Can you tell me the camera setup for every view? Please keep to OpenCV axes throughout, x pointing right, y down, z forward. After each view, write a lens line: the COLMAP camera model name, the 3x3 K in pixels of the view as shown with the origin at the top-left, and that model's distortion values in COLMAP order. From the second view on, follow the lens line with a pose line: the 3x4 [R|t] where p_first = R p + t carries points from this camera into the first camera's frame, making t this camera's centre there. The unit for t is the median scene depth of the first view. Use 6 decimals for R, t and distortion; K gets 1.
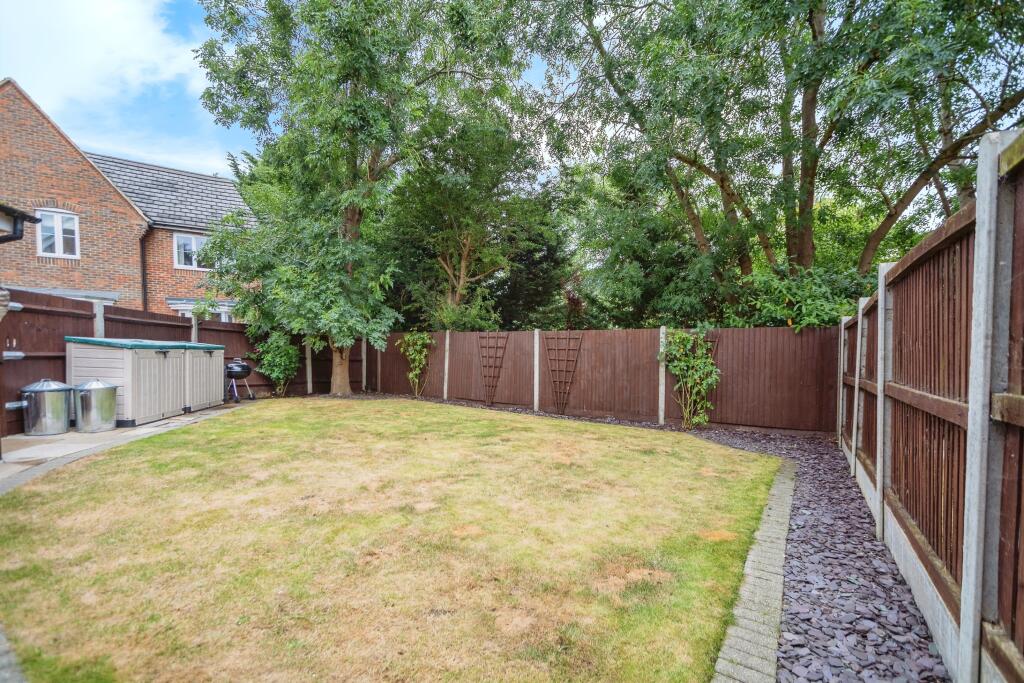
lens RADIAL K [[436.5, 0, 512.0], [0, 436.5, 341.5], [0, 0, 1]] dist [-0.000971, 0.000017]
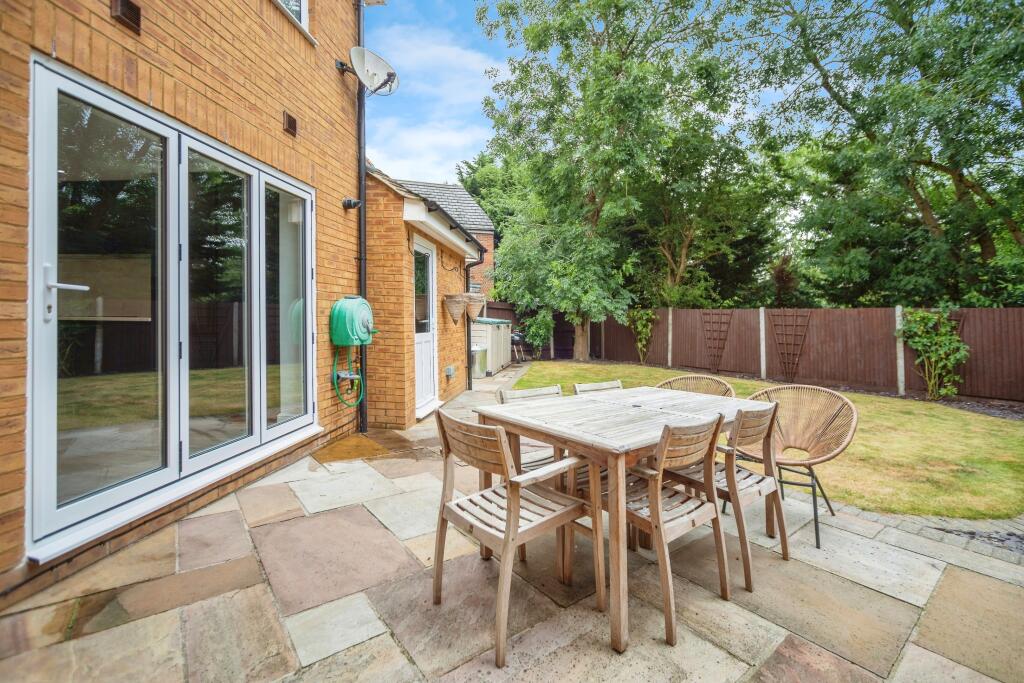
lens RADIAL K [[456.0, 0, 513.3], [0, 456.0, 285.0], [0, 0, 1]] dist [0.010402, 0.000473]
pose [[0.963357, -0.016367, -0.267723, -0.263047], [0.002161, 0.998578, -0.053269, -0.025086], [0.268214, 0.050739, 0.962022, -0.360672]]
